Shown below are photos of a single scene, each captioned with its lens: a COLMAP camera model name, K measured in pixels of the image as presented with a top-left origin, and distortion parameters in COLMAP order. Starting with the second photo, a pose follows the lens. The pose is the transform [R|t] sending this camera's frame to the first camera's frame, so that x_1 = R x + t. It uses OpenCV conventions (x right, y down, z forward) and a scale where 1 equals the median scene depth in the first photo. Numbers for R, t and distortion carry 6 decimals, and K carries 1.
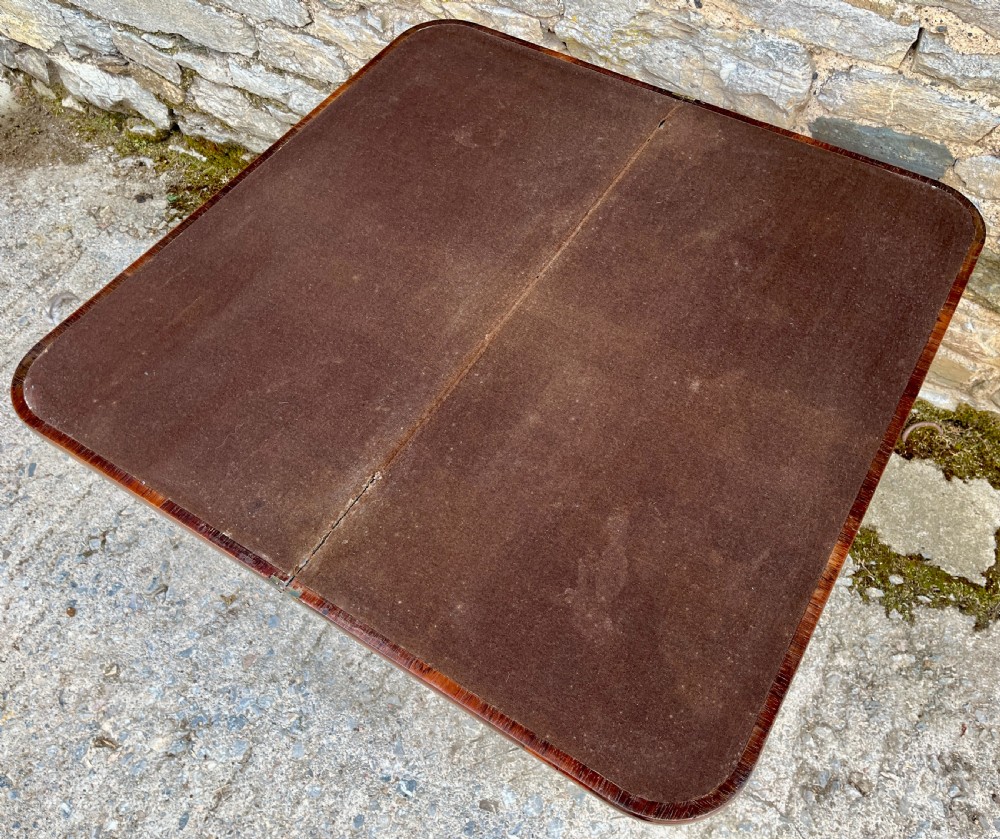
lens RADIAL K [[843.6, 0, 501.4], [0, 843.6, 408.4], [0, 0, 1]] dist [0.073020, -0.098469]
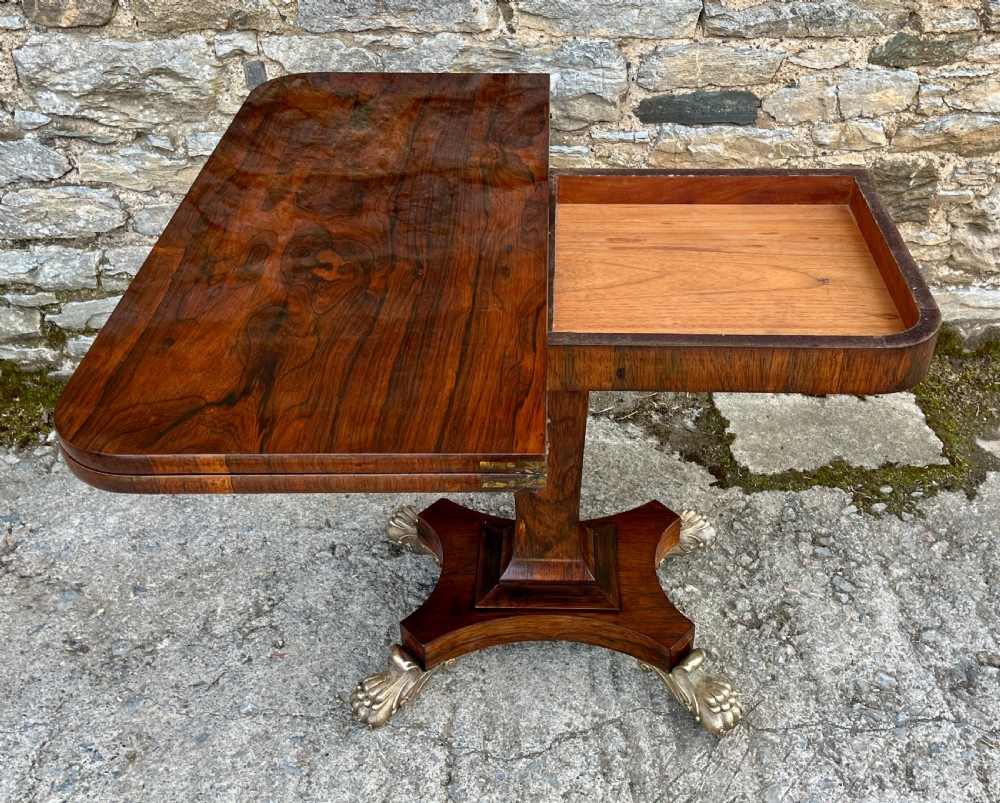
lens RADIAL K [[1049.0, 0, 543.3], [0, 1049.0, 325.8], [0, 0, 1]] dist [0.030260, 0.000000]
pose [[0.850325, -0.278842, 0.446313, -0.414951], [0.423293, 0.866300, -0.265231, 0.213954], [-0.312683, 0.414453, 0.854668, -0.003797]]
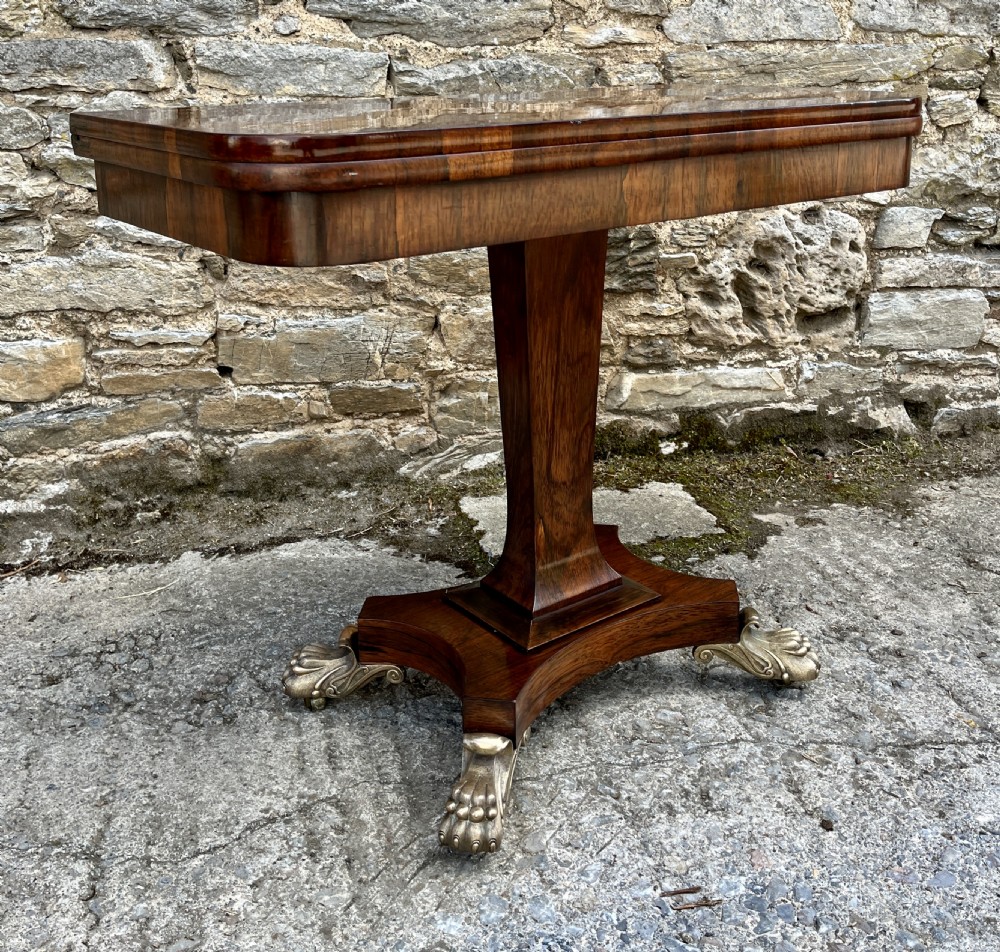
lens RADIAL K [[1144.2, 0, 506.3], [0, 1144.2, 295.0], [0, 0, 1]] dist [0.036066, 0.000000]
pose [[0.748638, -0.144726, 0.646990, -0.402196], [0.554105, 0.672410, -0.490747, 0.562521], [-0.364019, 0.725892, 0.583585, 0.209966]]
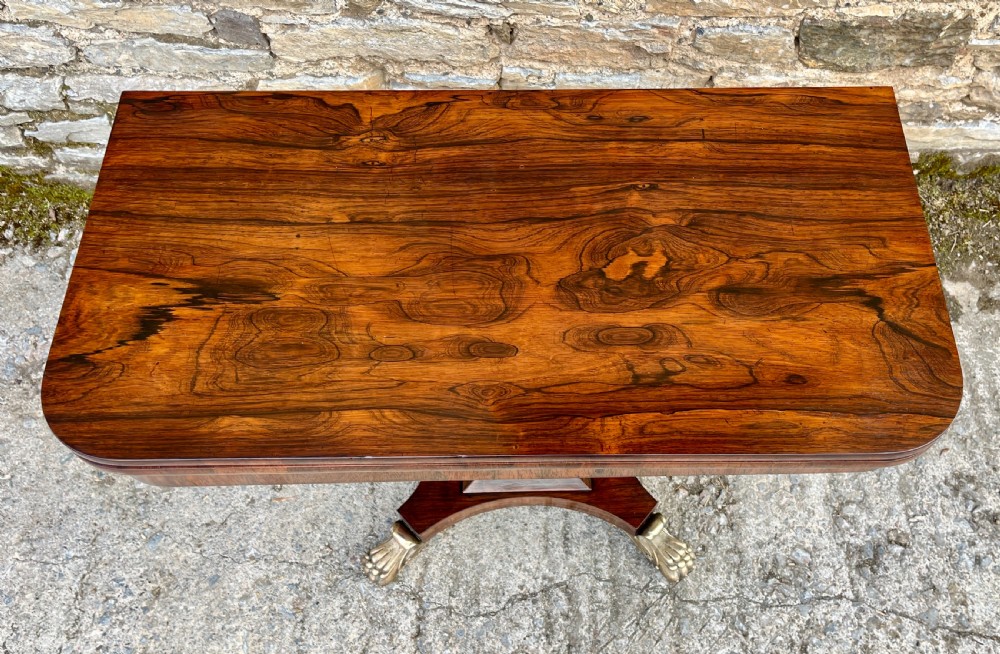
lens RADIAL K [[866.2, 0, 549.2], [0, 866.2, 310.2], [0, 0, 1]] dist [0.034286, -0.017551]
pose [[0.878355, -0.415222, 0.236820, -0.105730], [0.383533, 0.907878, 0.169294, -0.173572], [-0.285298, -0.057872, 0.956690, 0.088289]]
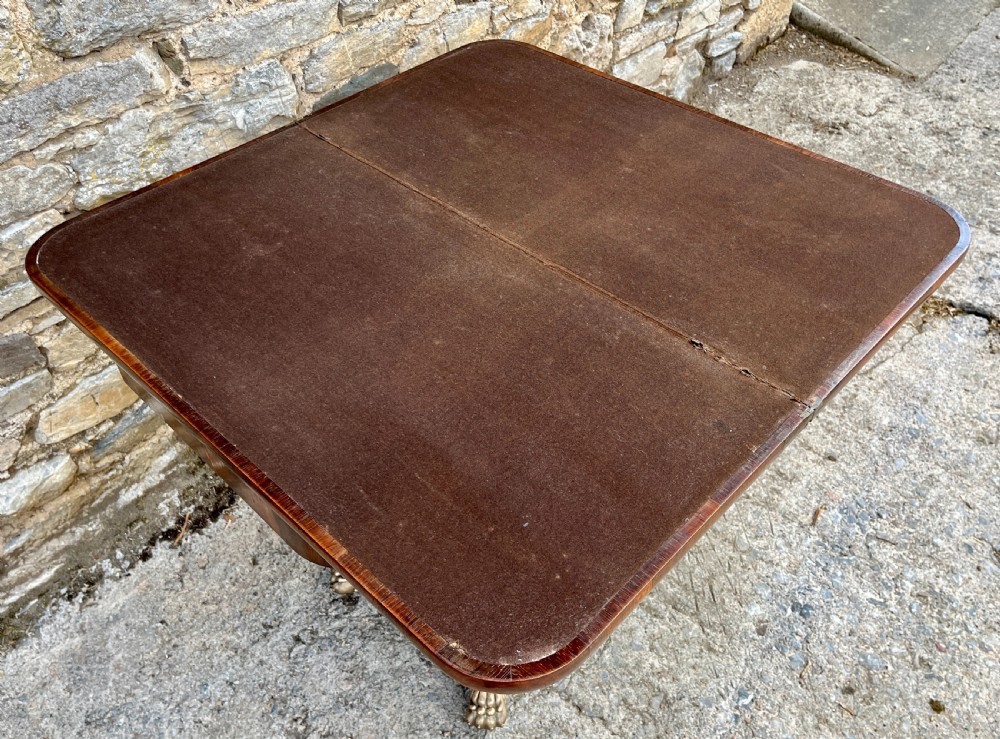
lens RADIAL K [[875.1, 0, 521.6], [0, 875.1, 358.3], [0, 0, 1]] dist [0.032017, -0.020622]
pose [[0.192863, -0.662348, 0.723947, -0.631474], [0.813784, 0.520196, 0.259138, -0.235312], [-0.548234, 0.539158, 0.639334, 0.270230]]
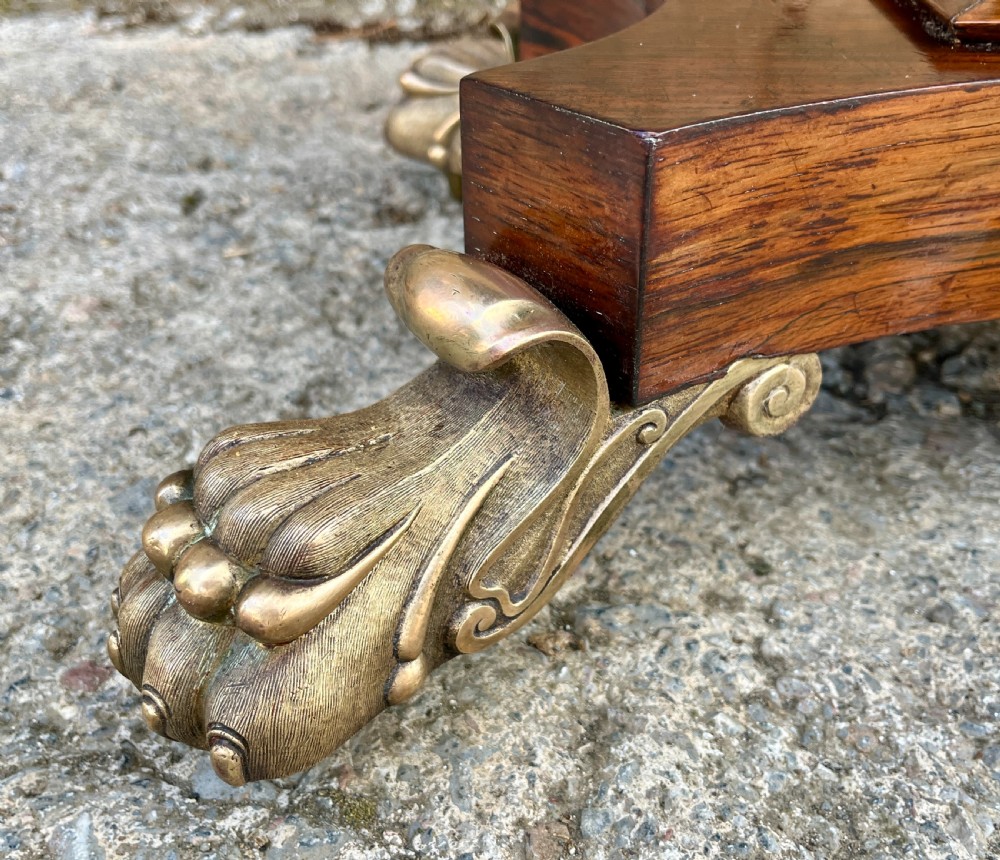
lens RADIAL K [[1119.9, 0, 495.4], [0, 1119.9, 377.2], [0, 0, 1]] dist [0.032852, 0.000000]
pose [[0.925610, -0.184717, 0.330342, -0.179696], [0.311197, 0.868206, -0.386491, 0.244308], [-0.215414, 0.460542, 0.861103, 0.948116]]
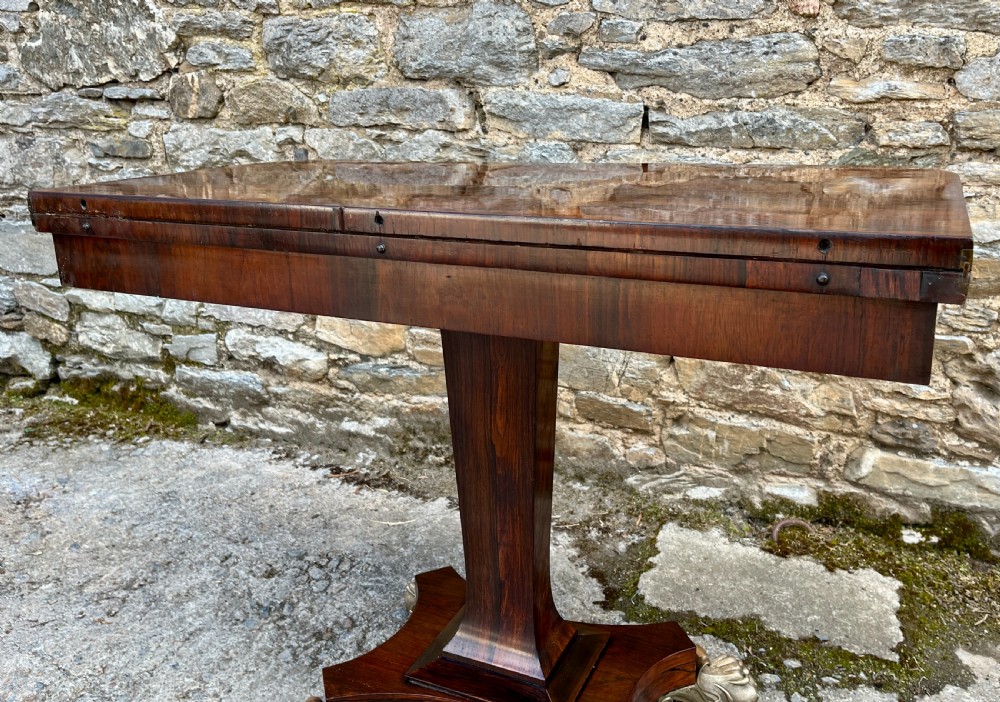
lens RADIAL K [[832.7, 0, 532.4], [0, 832.7, 296.3], [0, 0, 1]] dist [0.047767, -0.054399]
pose [[0.996169, -0.023320, 0.084284, 0.179773], [0.072583, 0.758058, -0.648136, 0.482963], [-0.048777, 0.651770, 0.756846, 0.212207]]
